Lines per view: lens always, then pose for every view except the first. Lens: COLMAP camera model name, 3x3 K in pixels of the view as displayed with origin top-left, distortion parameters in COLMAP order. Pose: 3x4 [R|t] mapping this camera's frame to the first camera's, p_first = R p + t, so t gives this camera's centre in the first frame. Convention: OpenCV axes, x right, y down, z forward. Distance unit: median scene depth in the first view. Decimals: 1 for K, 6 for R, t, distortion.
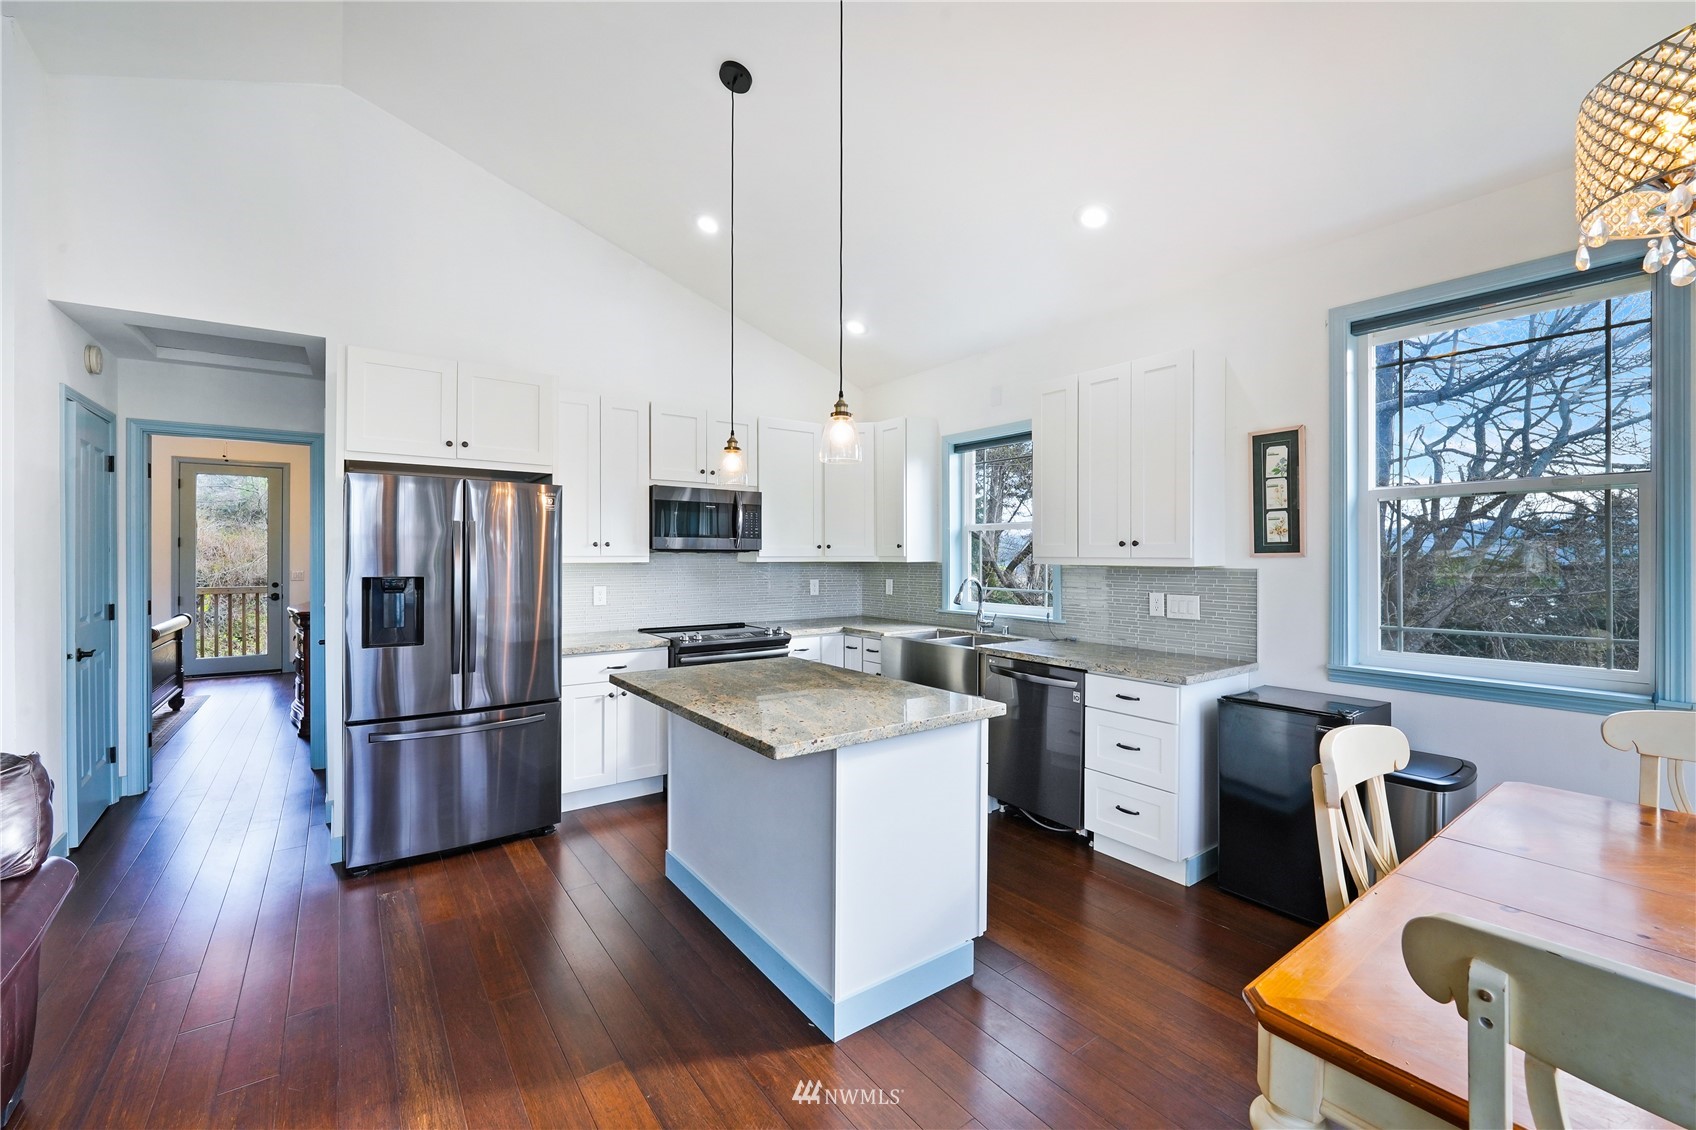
lens RADIAL K [[706.0, 0, 850.3], [0, 706.0, 559.6], [0, 0, 1]] dist [-0.010264, -0.000289]
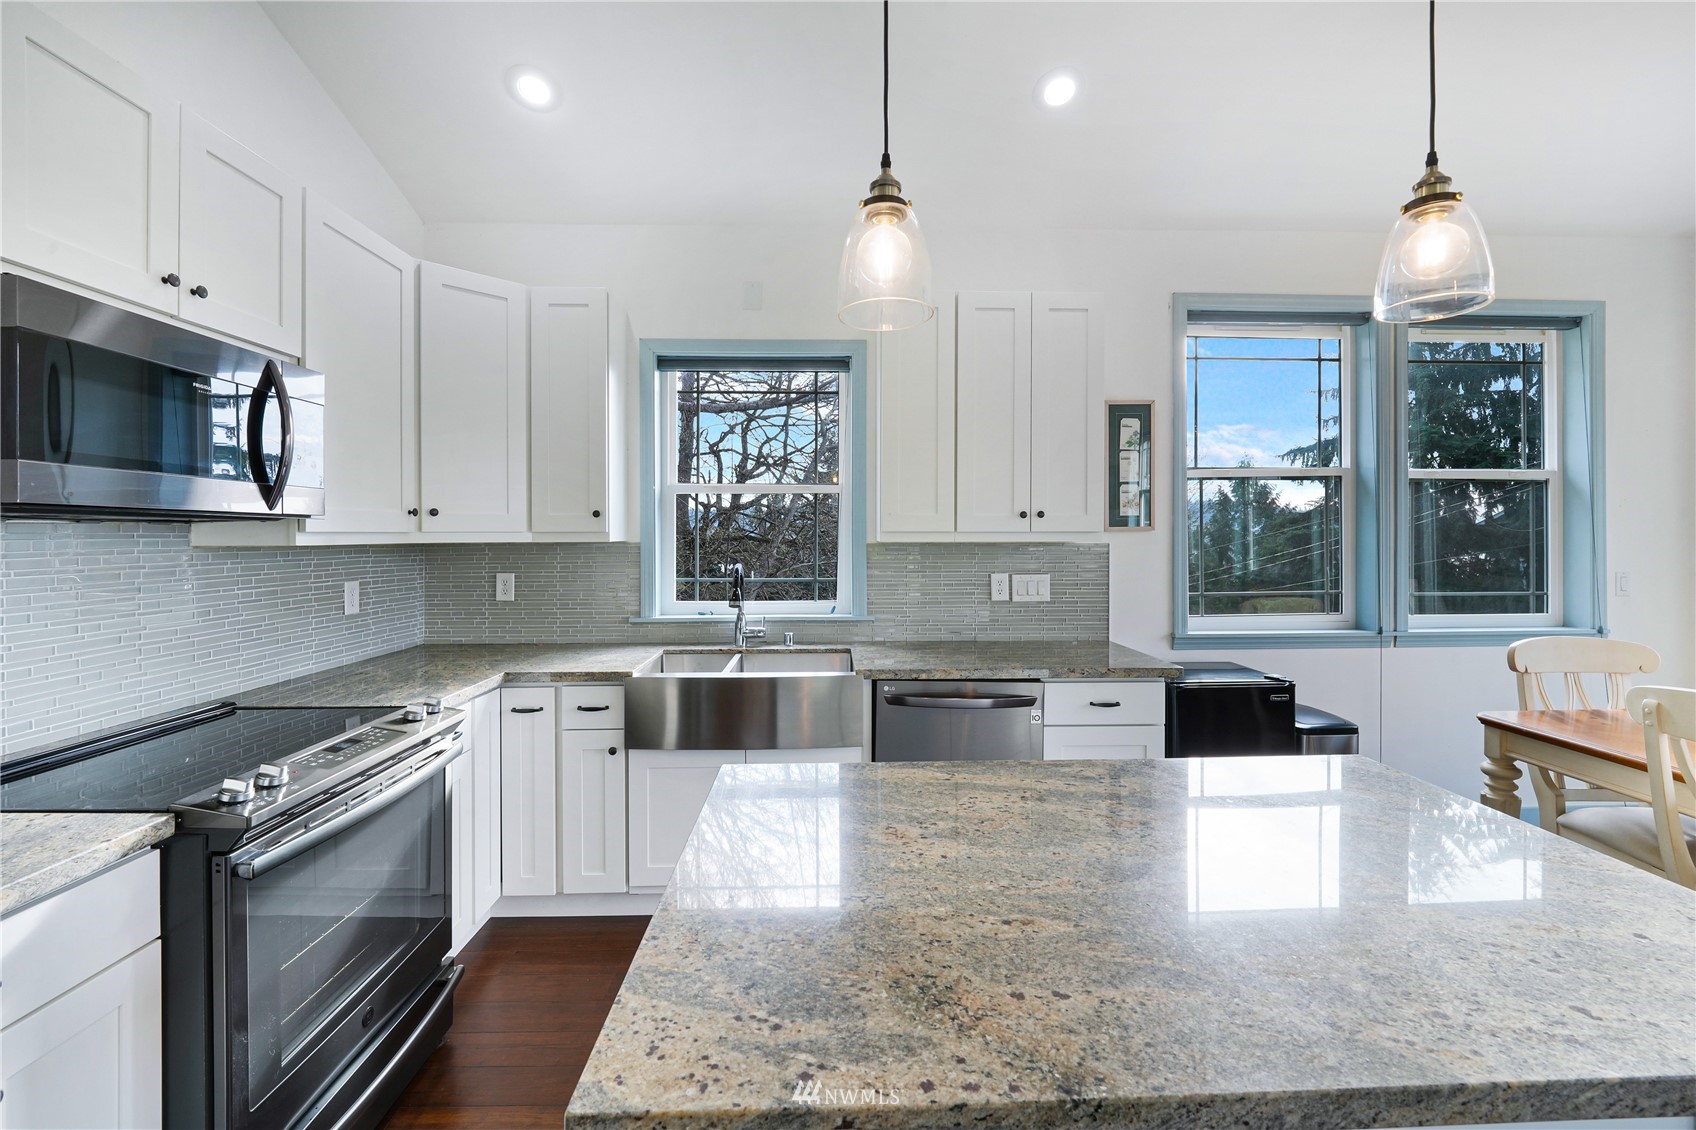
lens RADIAL K [[706.0, 0, 849.8], [0, 706.0, 535.6], [0, 0, 1]] dist [-0.010264, -0.000289]
pose [[0.564467, -0.003219, 0.825450, -0.311749], [0.008401, 0.999963, -0.001845, 0.001054], [-0.825413, 0.007976, 0.564473, 0.562184]]
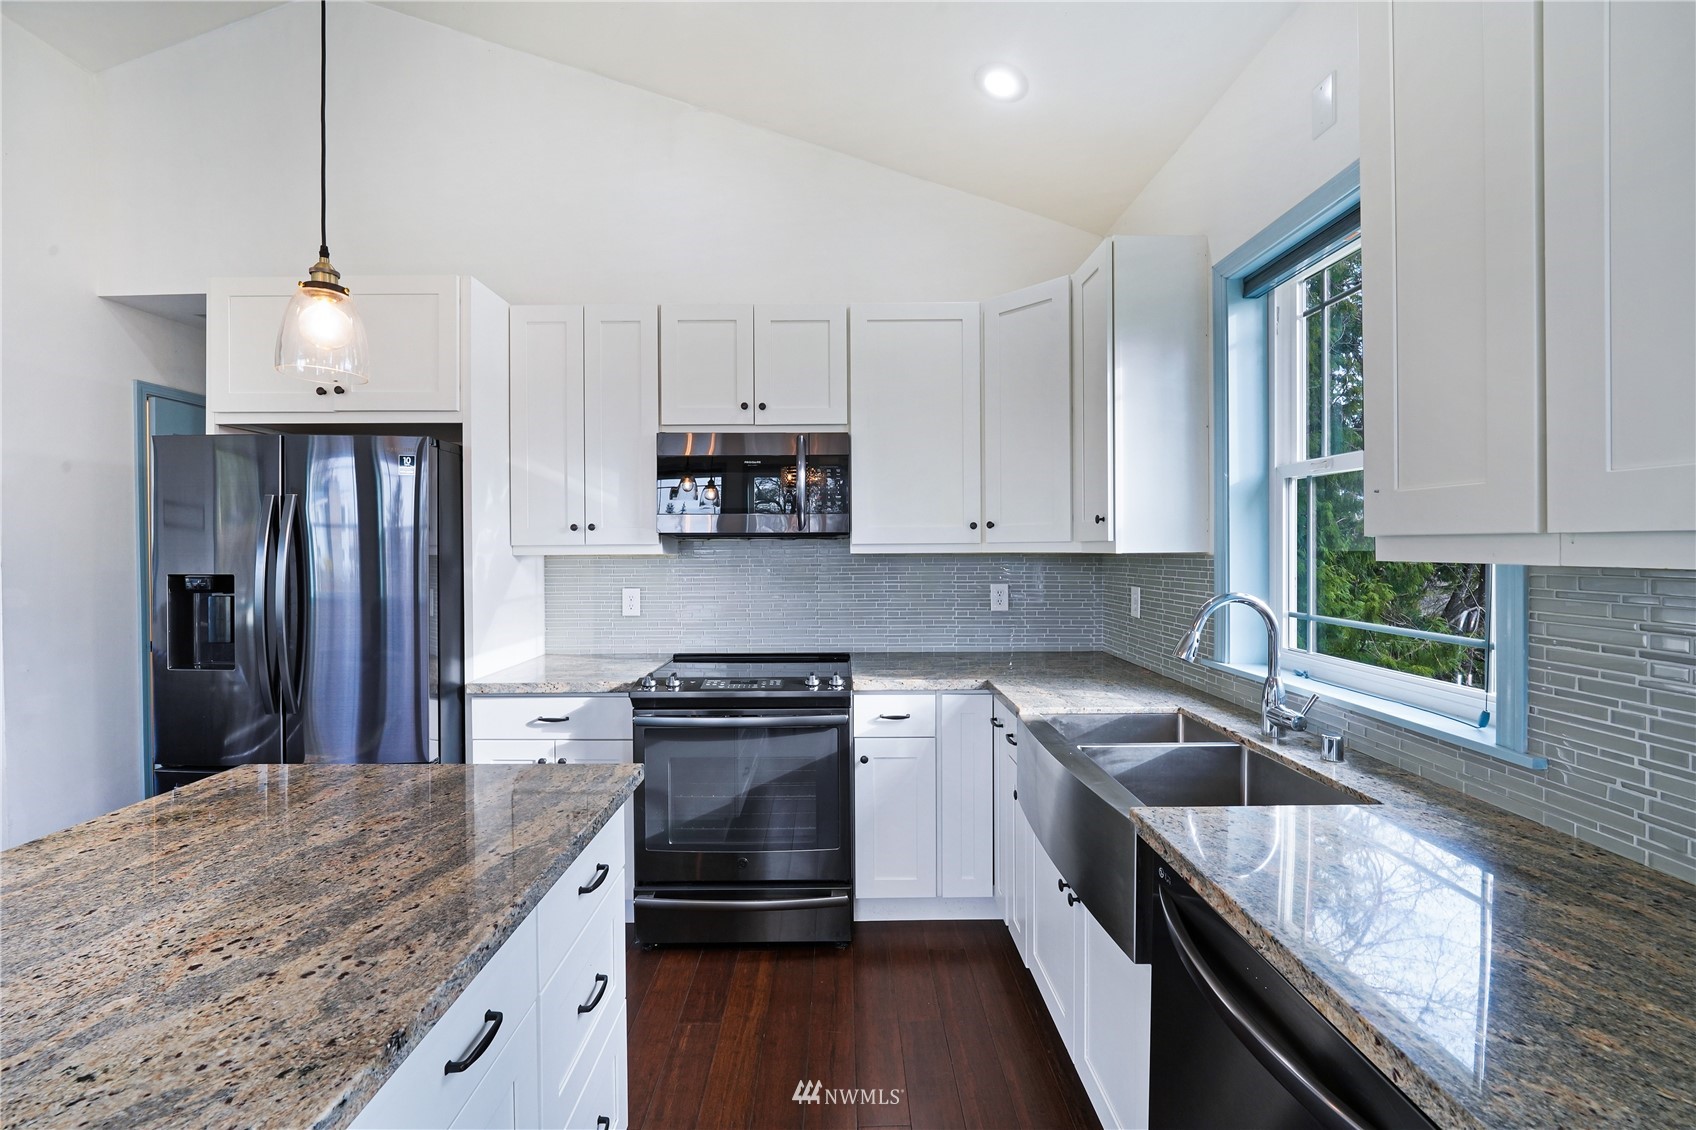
lens RADIAL K [[706.0, 0, 843.1], [0, 706.0, 551.9], [0, 0, 1]] dist [-0.010264, -0.000289]
pose [[0.805869, -0.001867, -0.592091, 0.229657], [0.003129, 0.999994, 0.001106, 0.001445], [0.592086, -0.002744, 0.805870, 0.574951]]
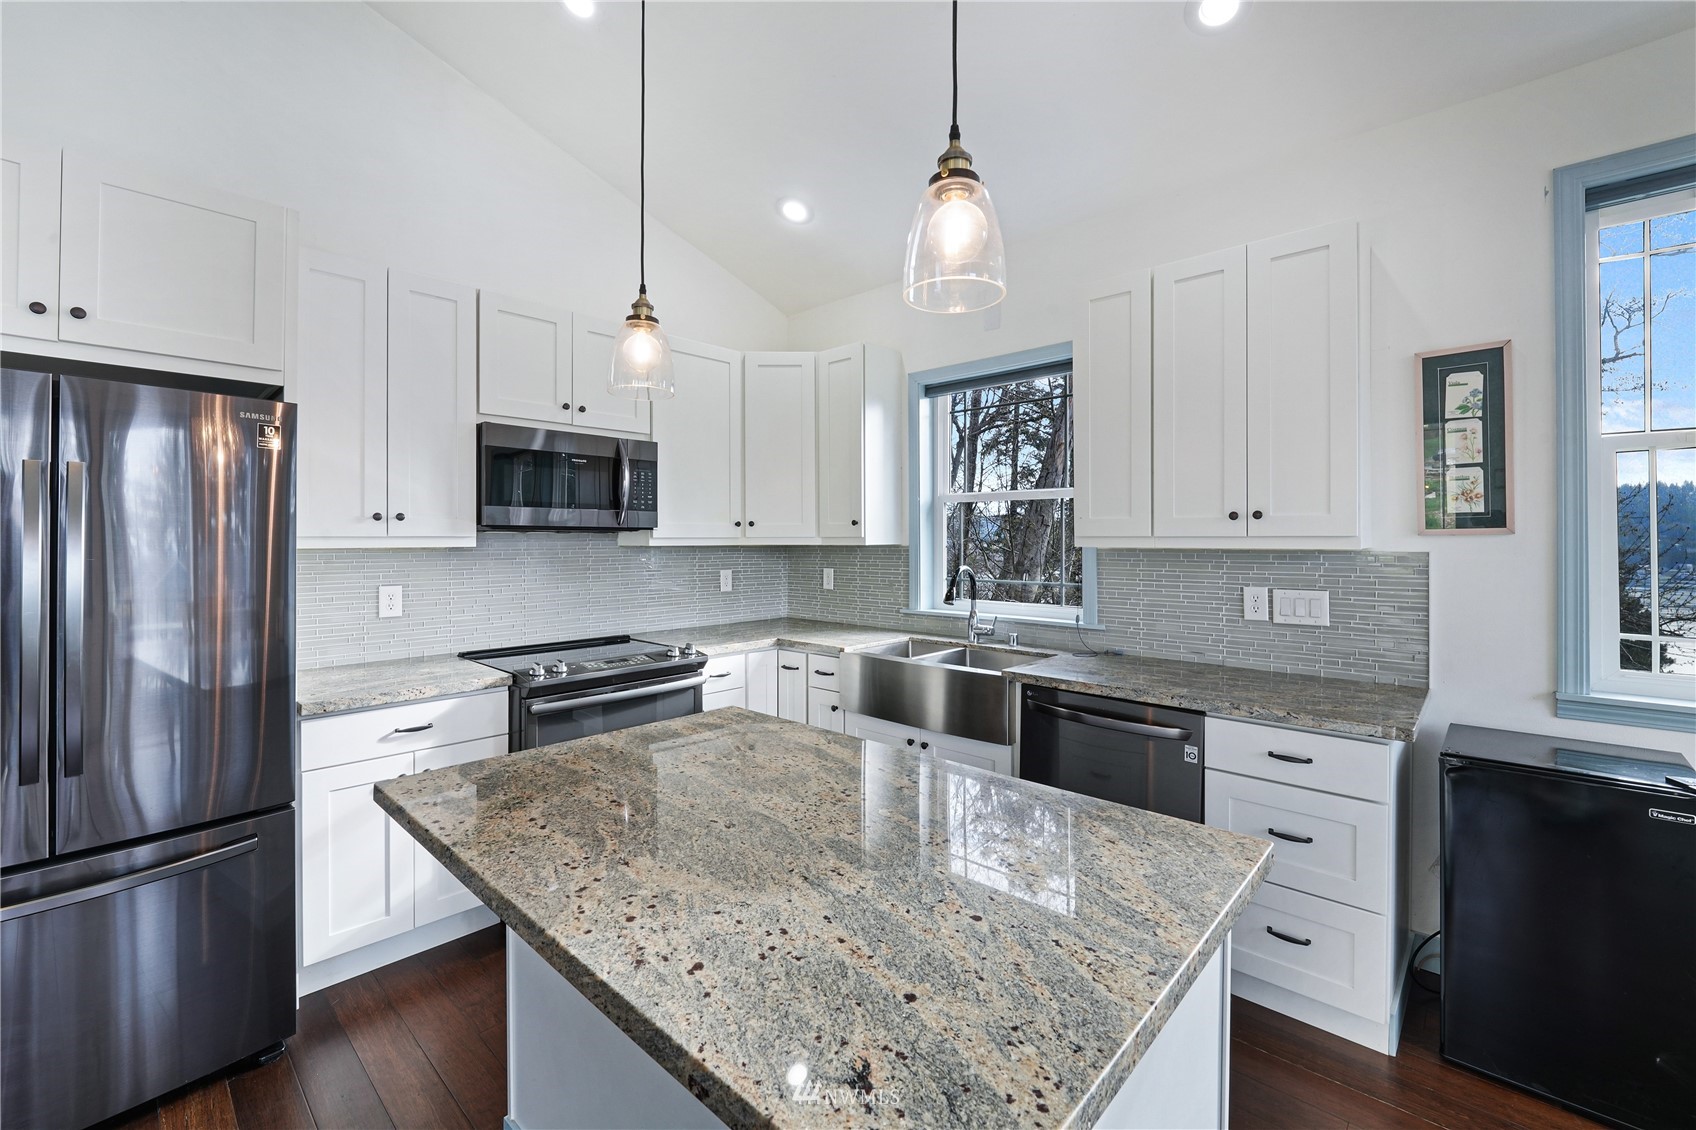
lens RADIAL K [[706.0, 0, 844.8], [0, 706.0, 540.6], [0, 0, 1]] dist [-0.010264, -0.000289]
pose [[0.982327, -0.002424, 0.187158, -0.081894], [0.003378, 0.999983, -0.004778, 0.002414], [-0.187143, 0.005326, 0.982318, 0.328410]]
